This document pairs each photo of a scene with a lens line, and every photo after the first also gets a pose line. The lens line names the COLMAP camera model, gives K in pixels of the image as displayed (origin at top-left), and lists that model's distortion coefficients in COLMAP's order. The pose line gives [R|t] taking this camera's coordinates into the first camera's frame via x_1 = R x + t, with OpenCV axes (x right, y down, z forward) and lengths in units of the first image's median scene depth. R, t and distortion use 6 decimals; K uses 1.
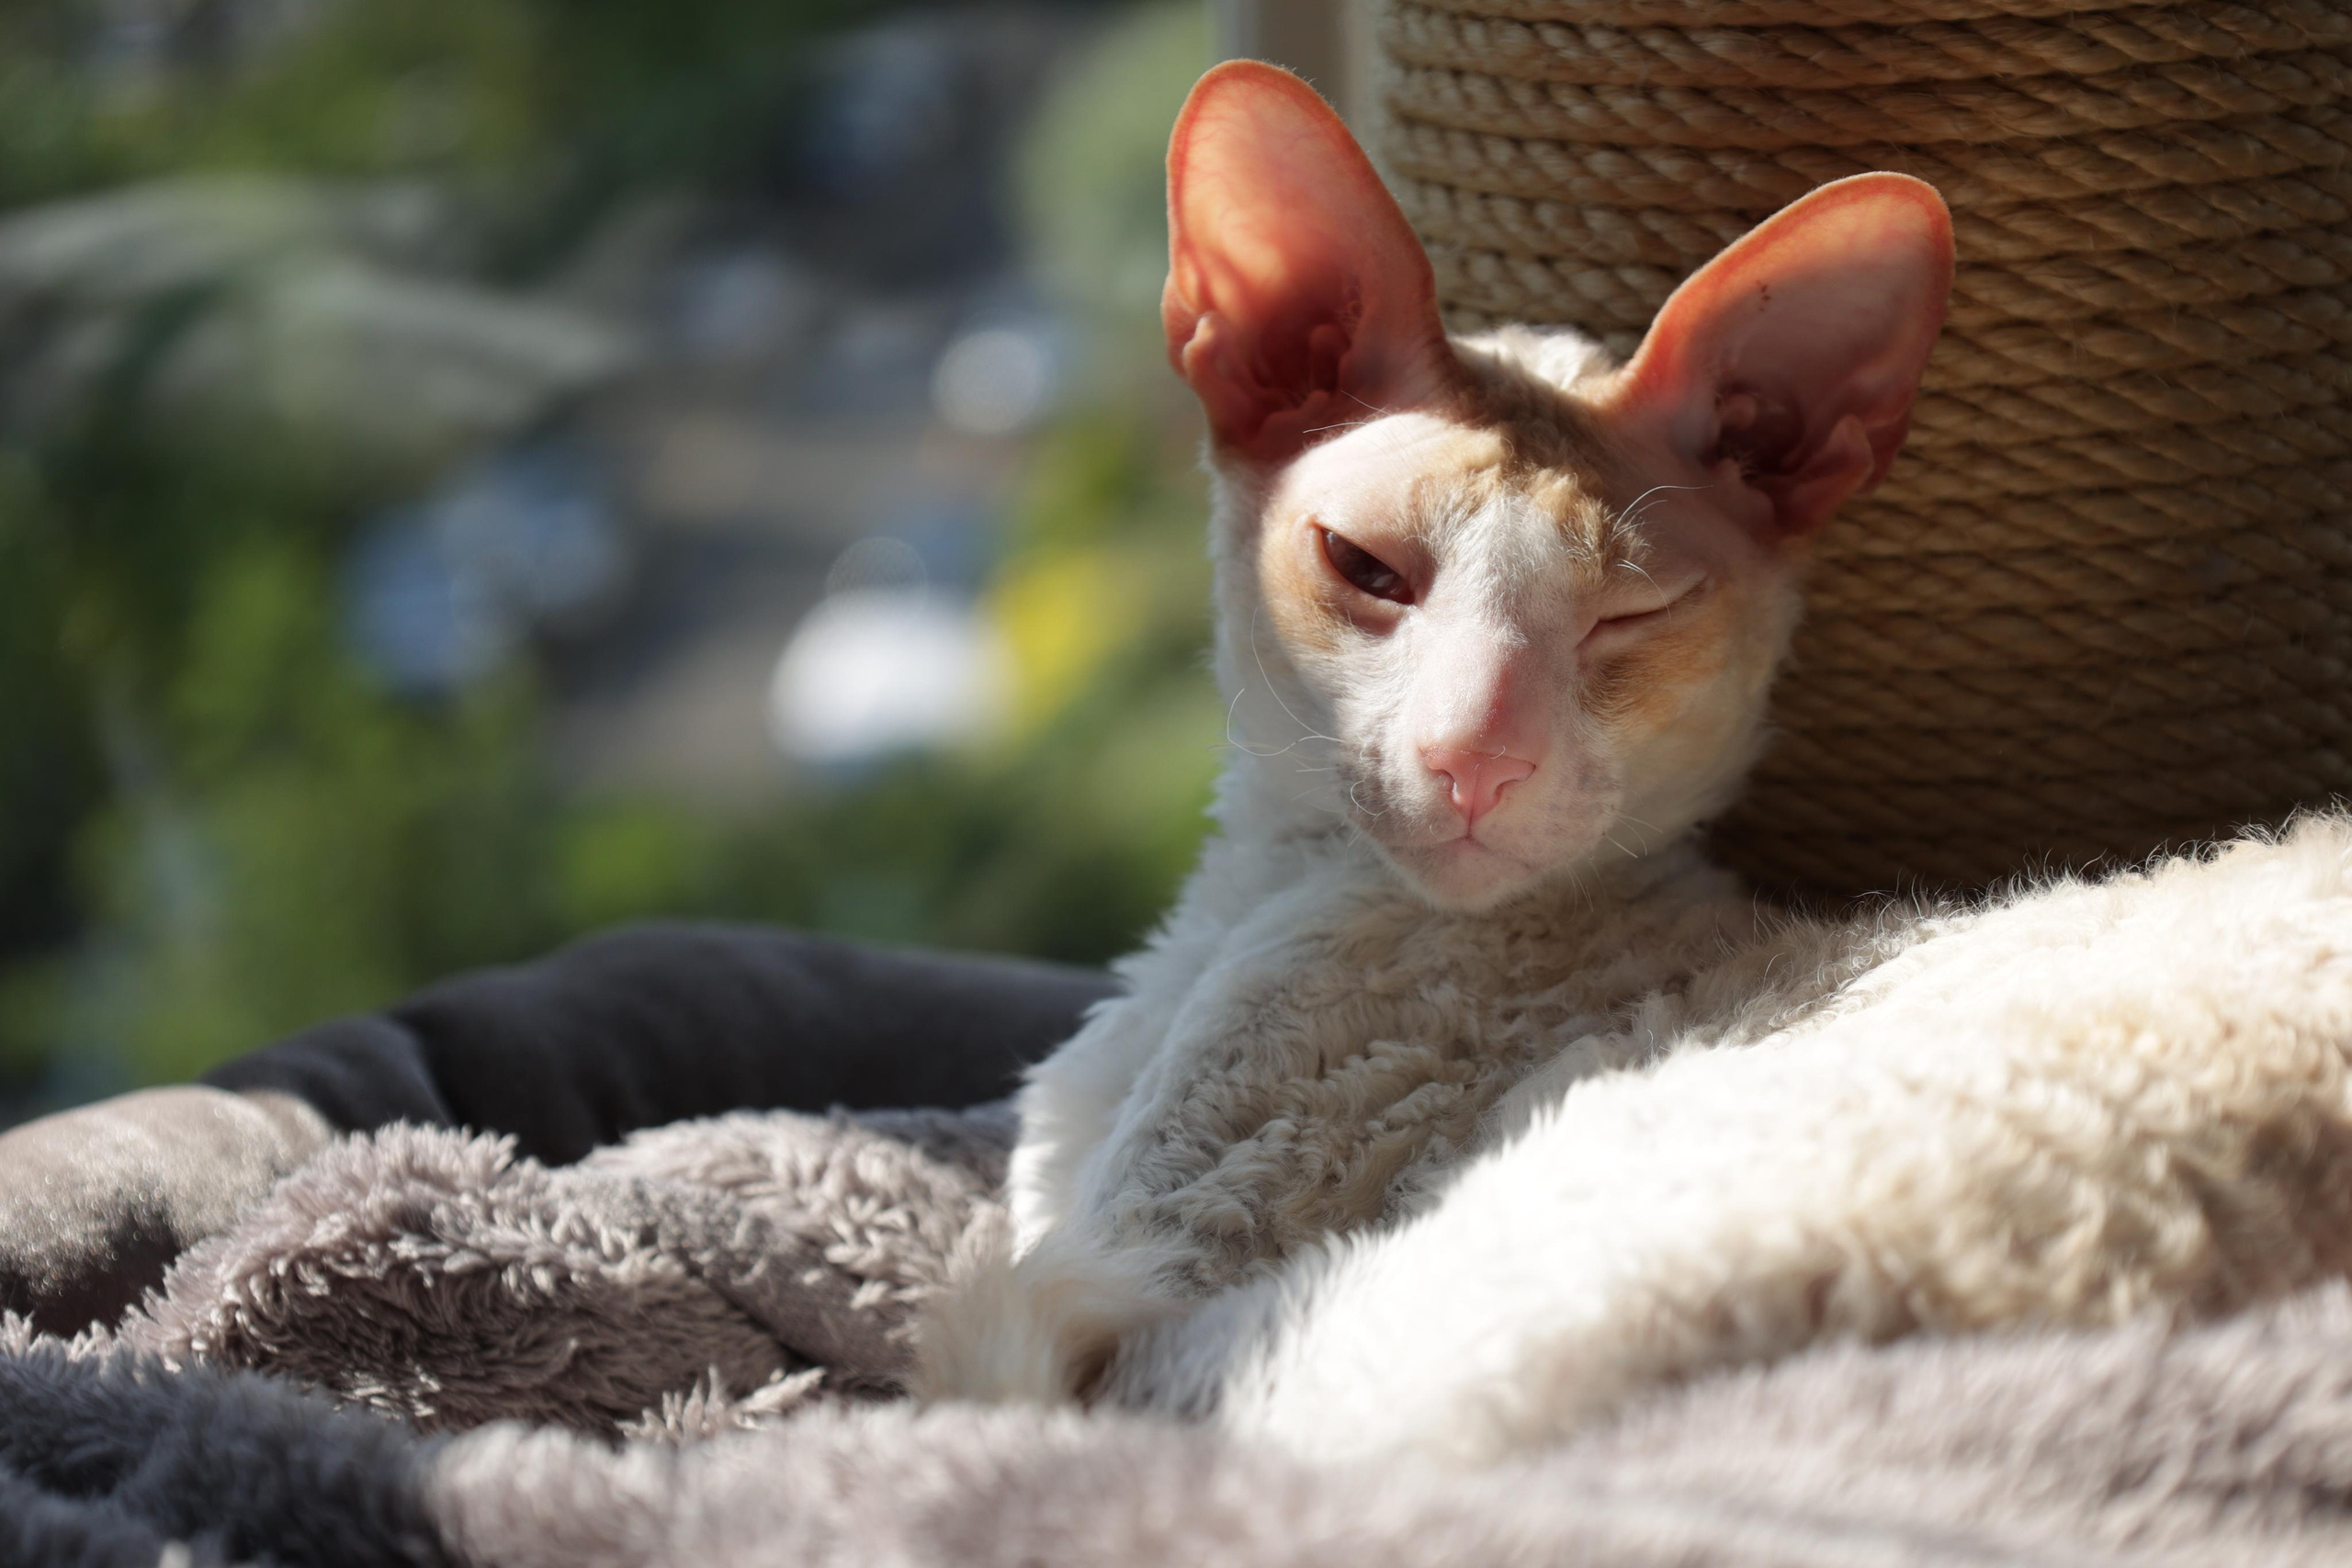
lens RADIAL K [[7252.9, 0, 1175.5], [0, 7252.9, 786.6], [0, 0, 1]] dist [-0.154929, 0.000000]
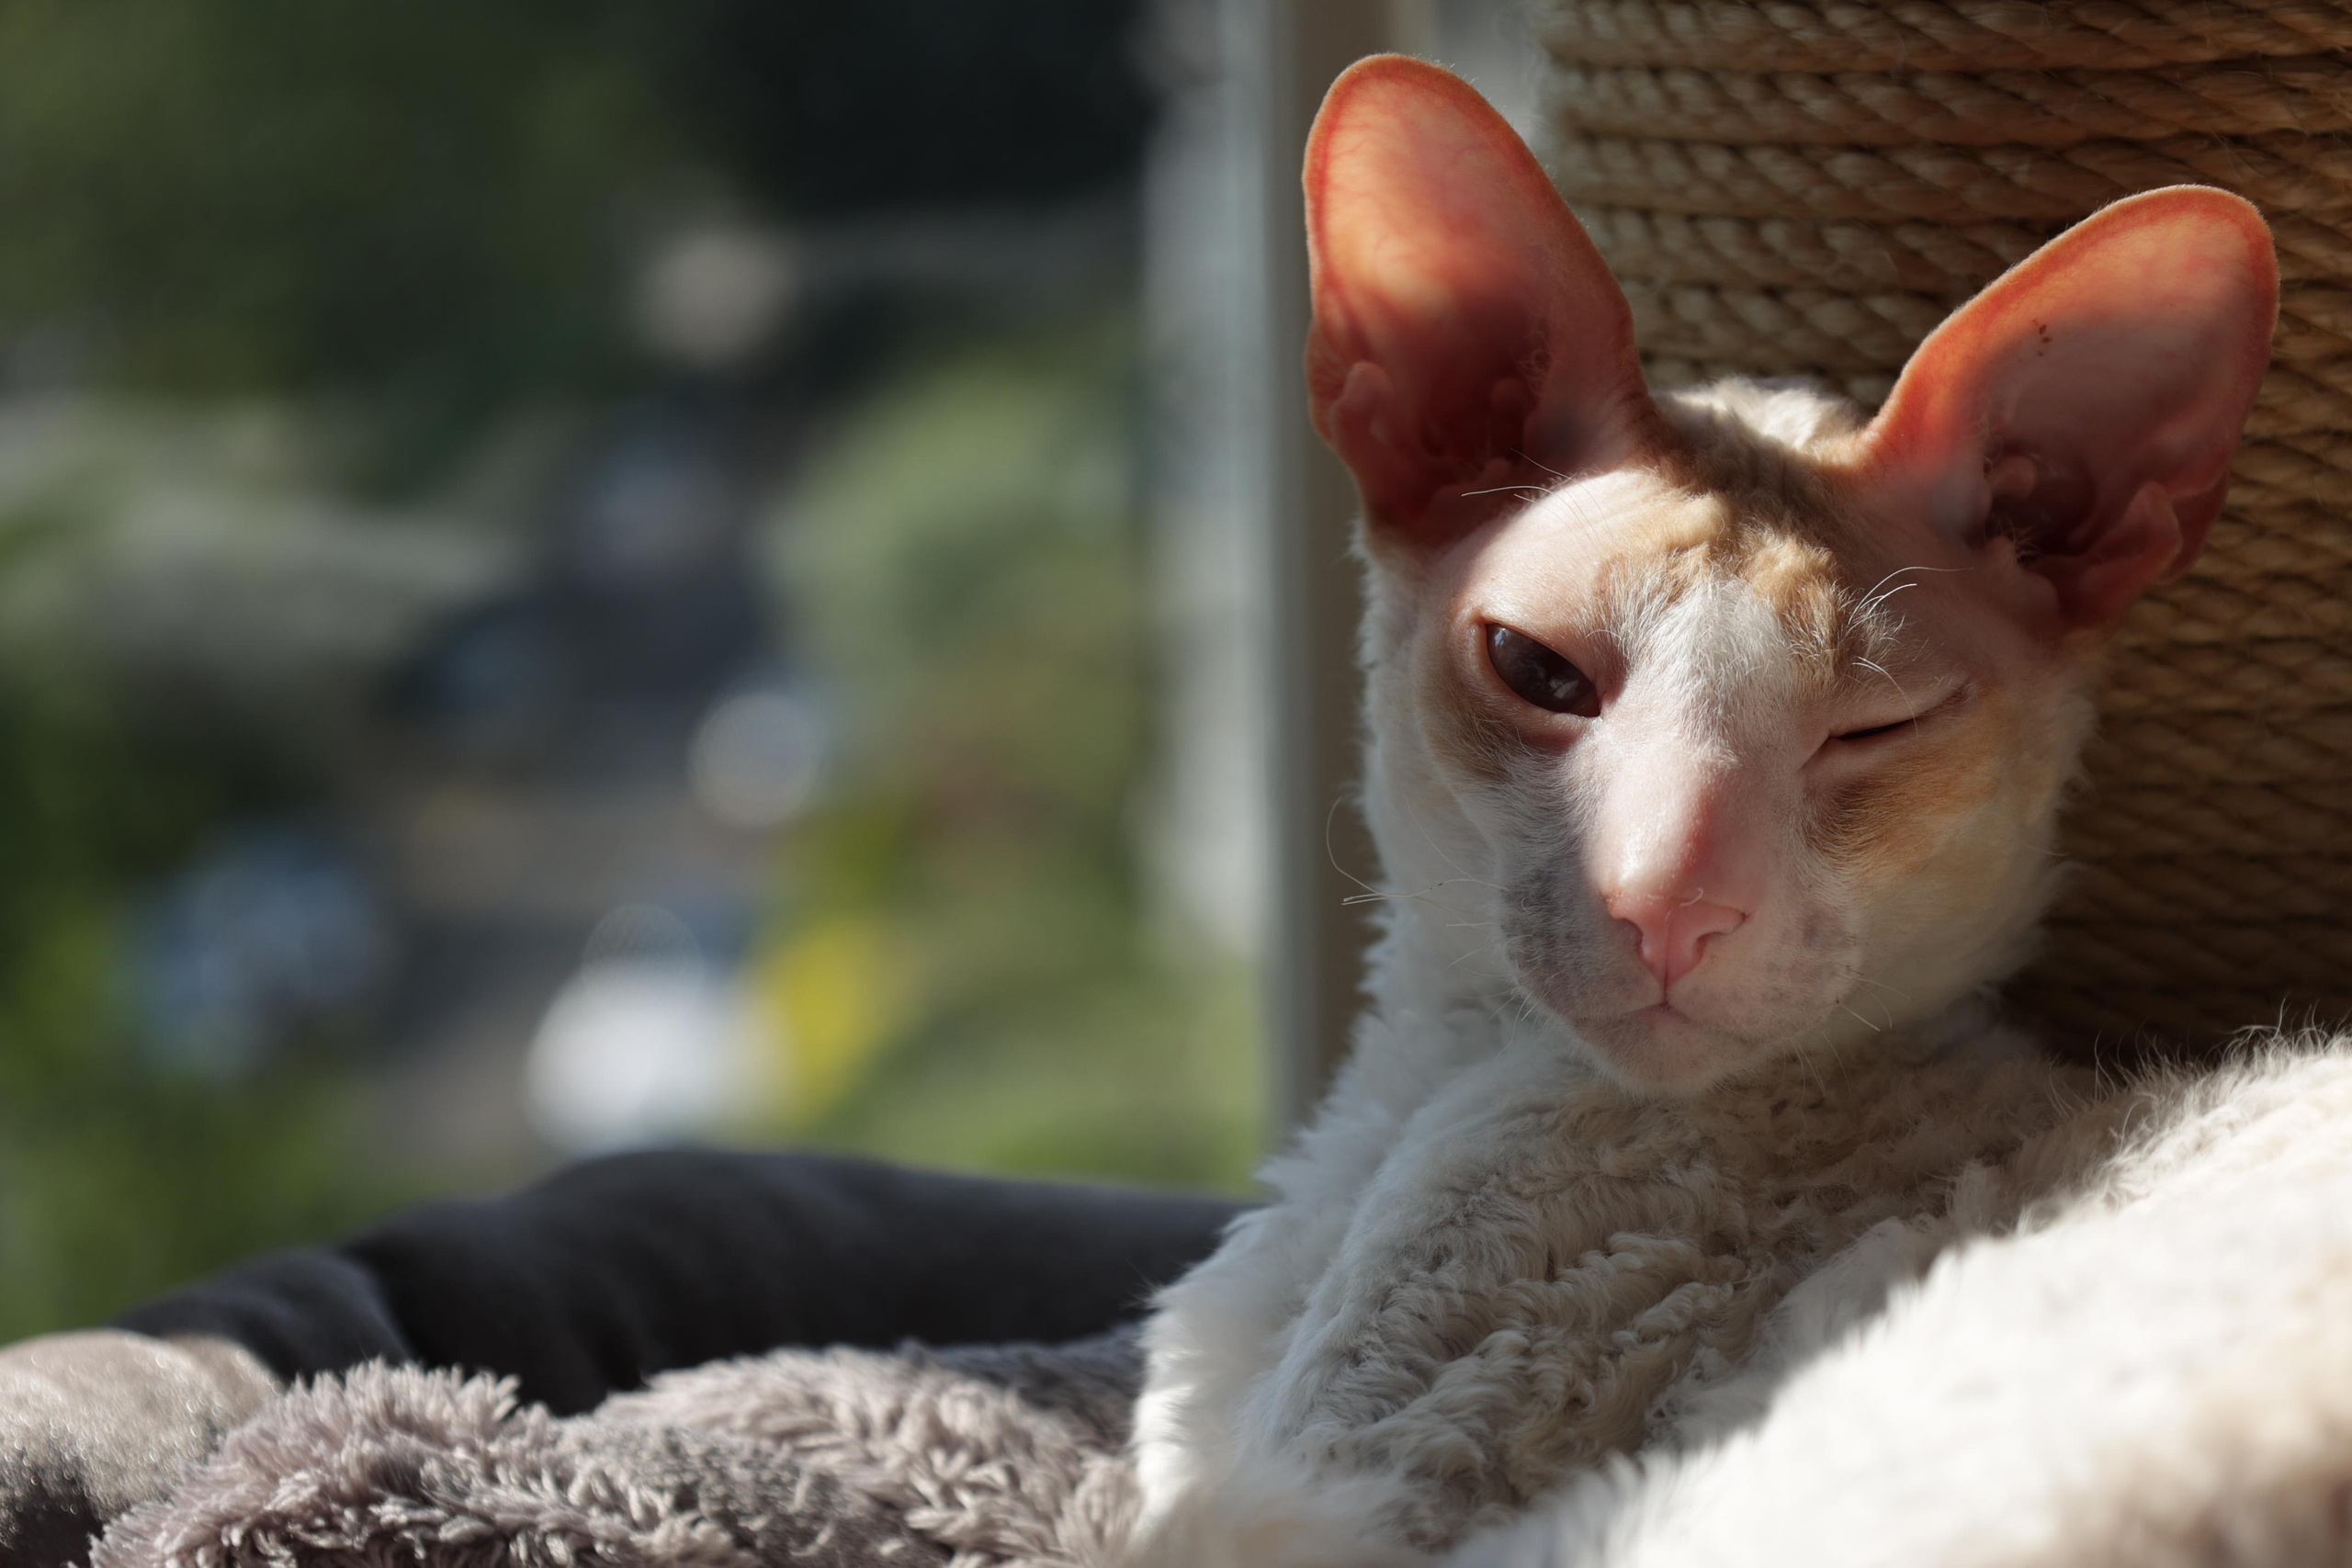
lens RADIAL K [[7252.9, 0, 1169.0], [0, 7252.9, 663.6], [0, 0, 1]] dist [-0.154929, 0.000000]
pose [[0.999422, -0.007046, 0.033260, -0.045594], [0.009379, 0.997467, -0.070505, 0.026888], [-0.032679, 0.070776, 0.996957, 0.191765]]
